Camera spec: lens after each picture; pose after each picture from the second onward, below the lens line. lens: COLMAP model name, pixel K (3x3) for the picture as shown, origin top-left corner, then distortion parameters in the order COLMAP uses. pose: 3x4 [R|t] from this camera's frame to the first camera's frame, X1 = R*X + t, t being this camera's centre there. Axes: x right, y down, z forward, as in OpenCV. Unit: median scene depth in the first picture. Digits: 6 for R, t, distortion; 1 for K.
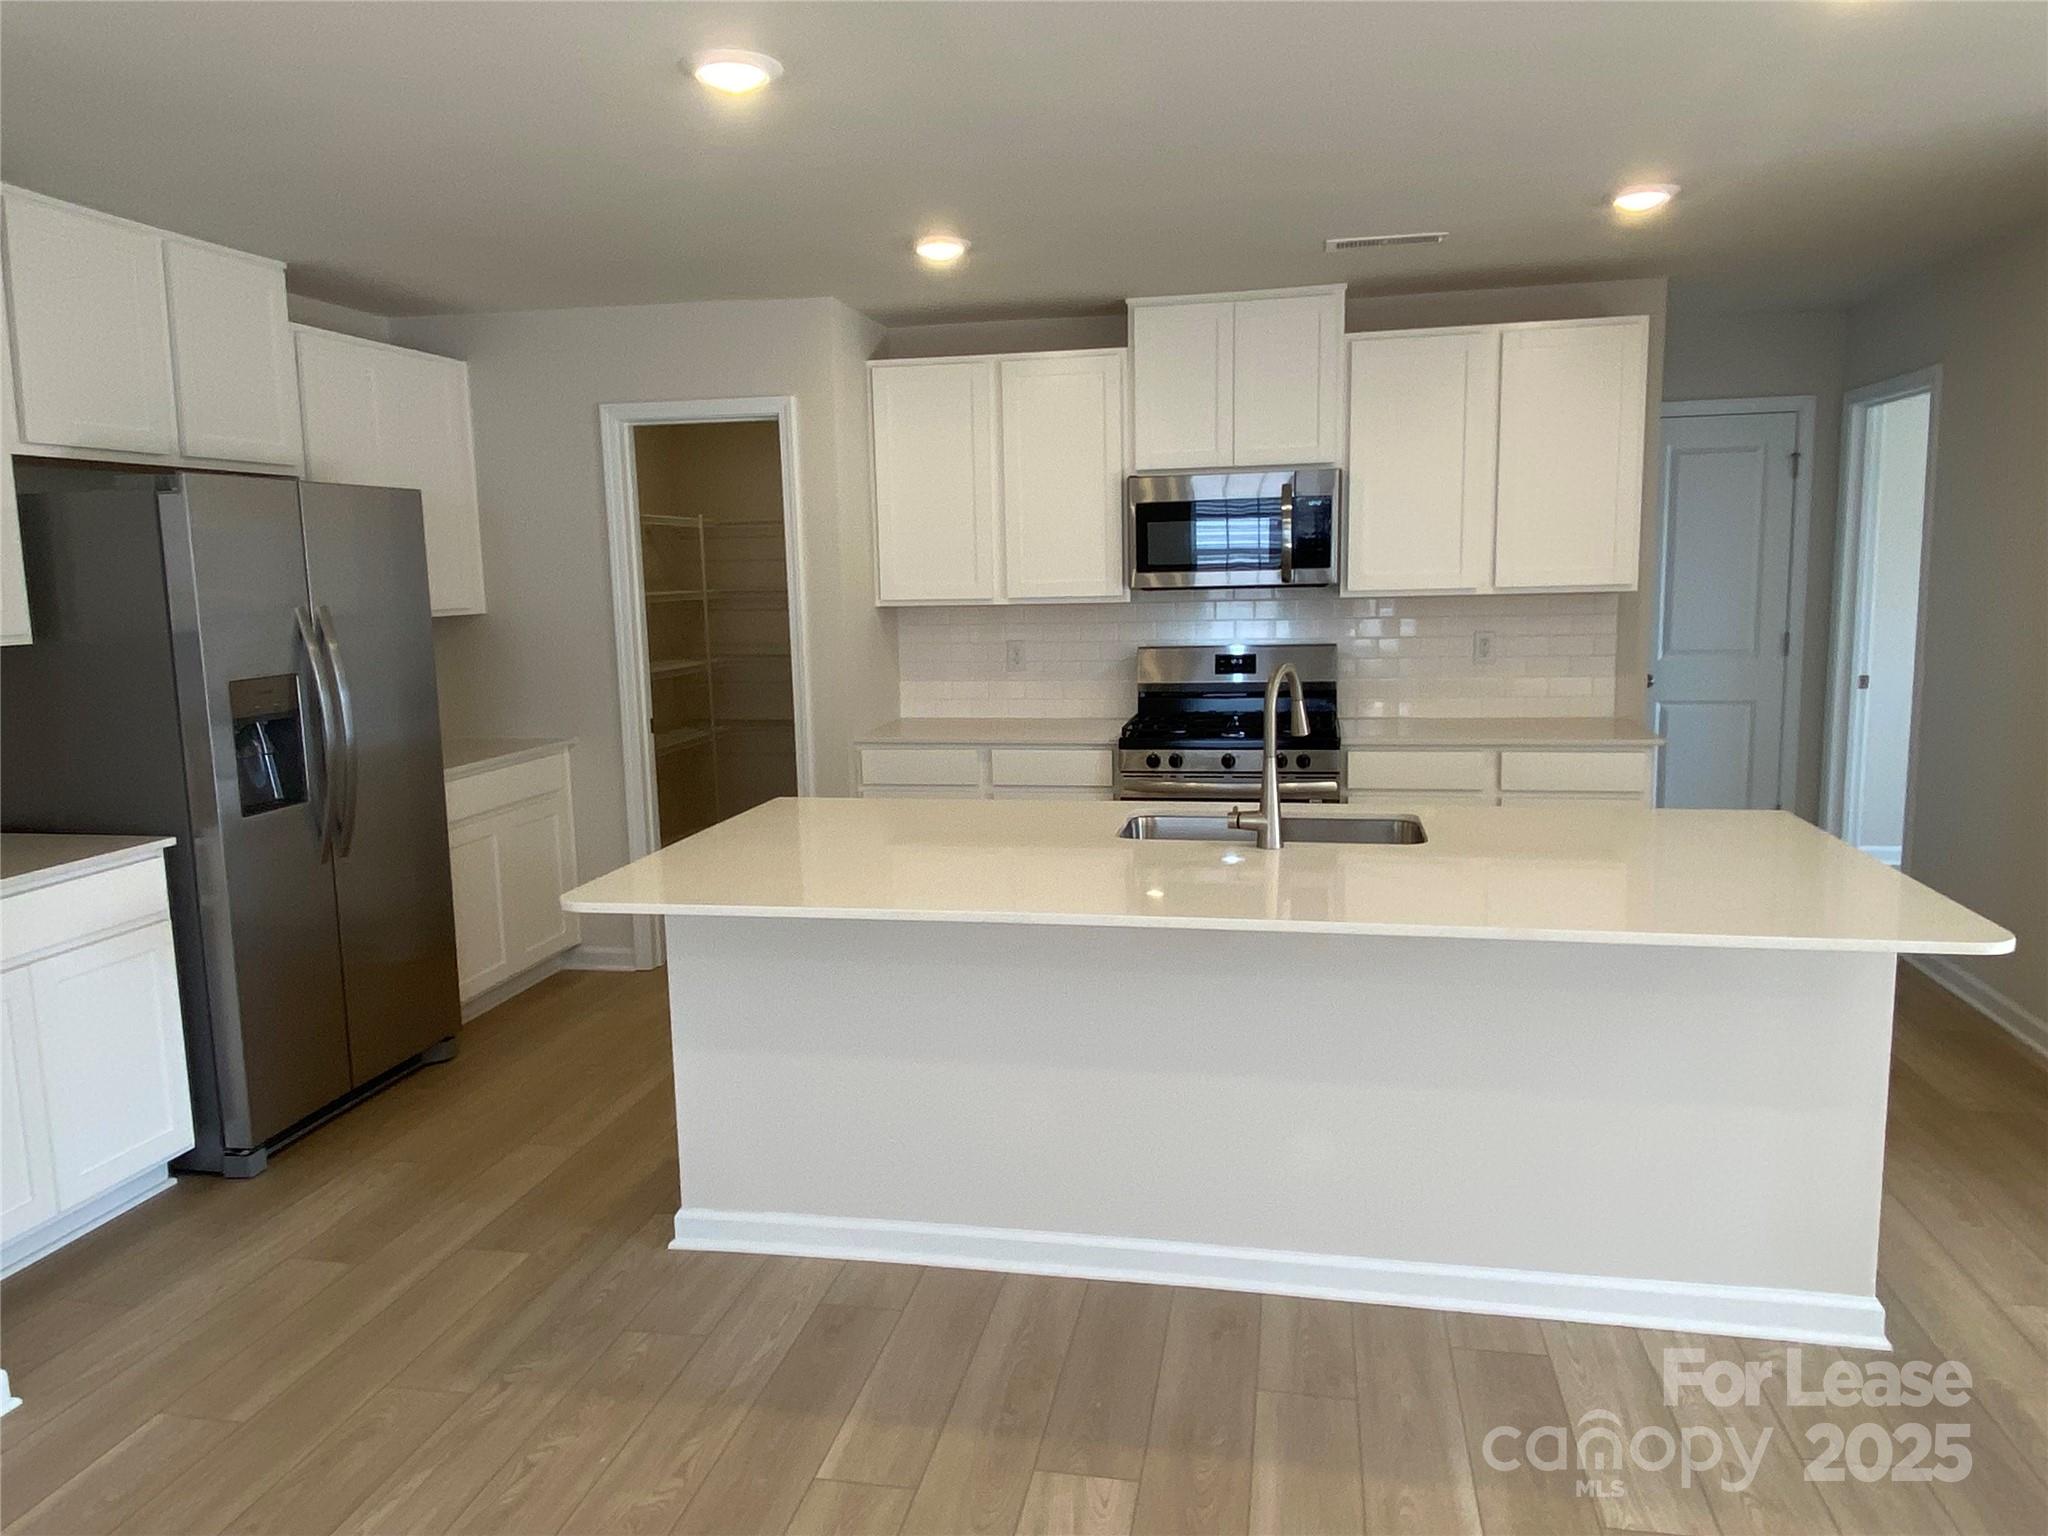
lens RADIAL K [[1385.9, 0, 1013.0], [0, 1385.9, 764.7], [0, 0, 1]] dist [0.037779, -0.033941]
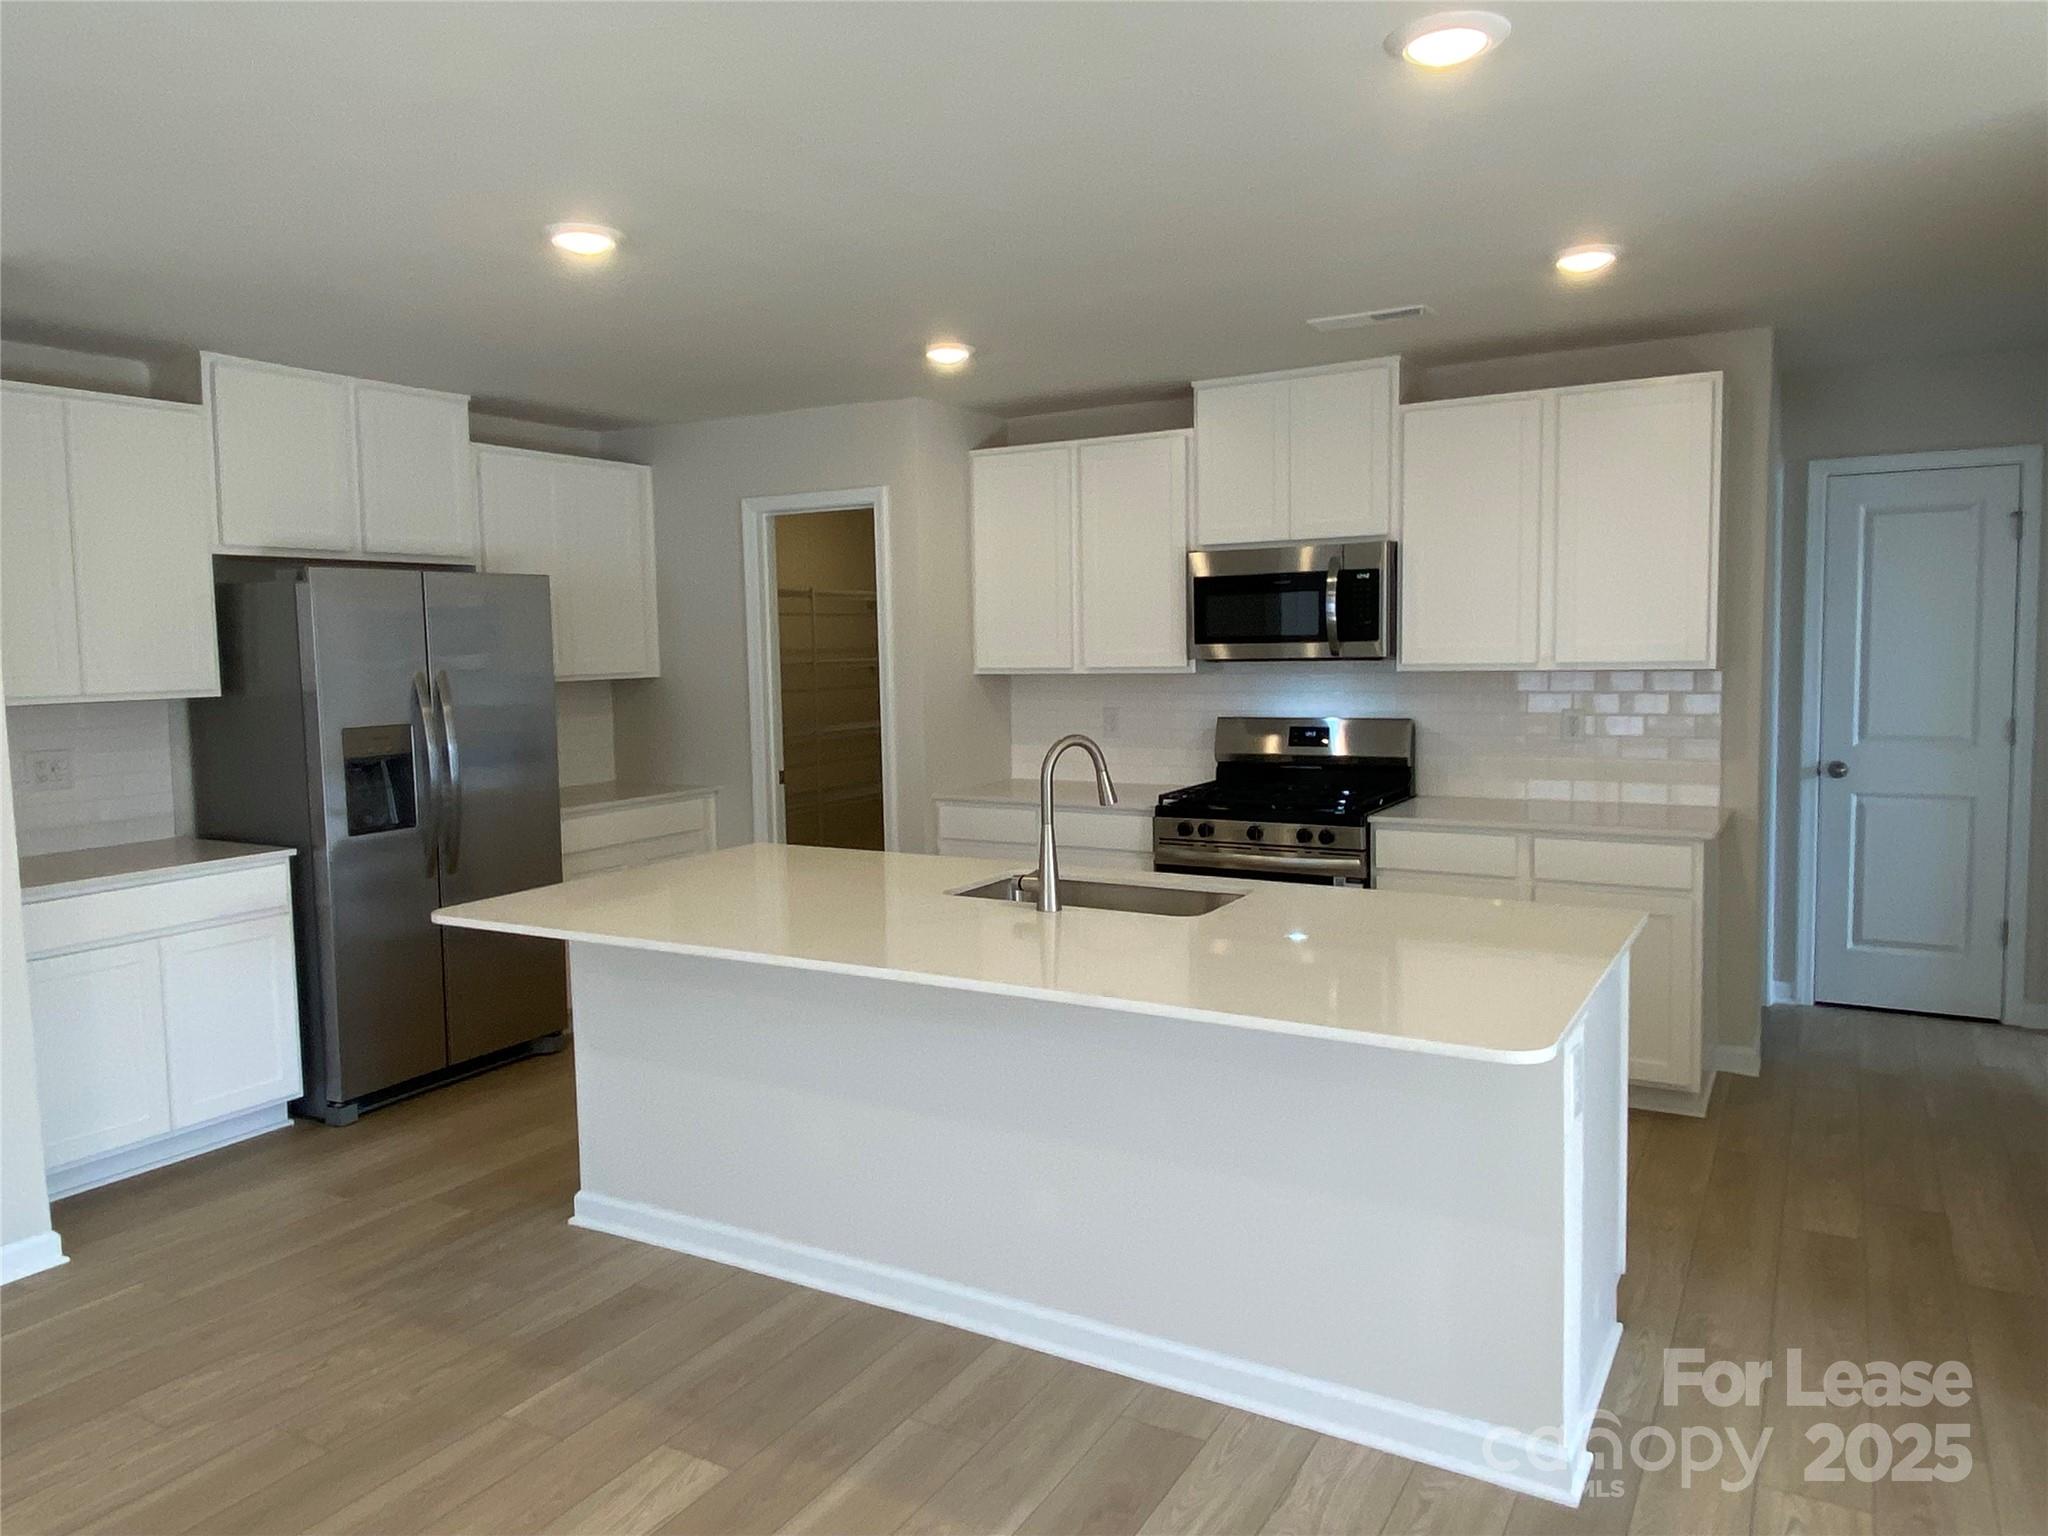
lens RADIAL K [[1385.9, 0, 1017.3], [0, 1385.9, 751.7], [0, 0, 1]] dist [0.037779, -0.033941]
pose [[0.945935, 0.030248, -0.322944, 0.350630], [-0.048394, 0.997660, -0.048307, -0.005336], [0.320727, 0.061323, 0.945185, -0.002630]]
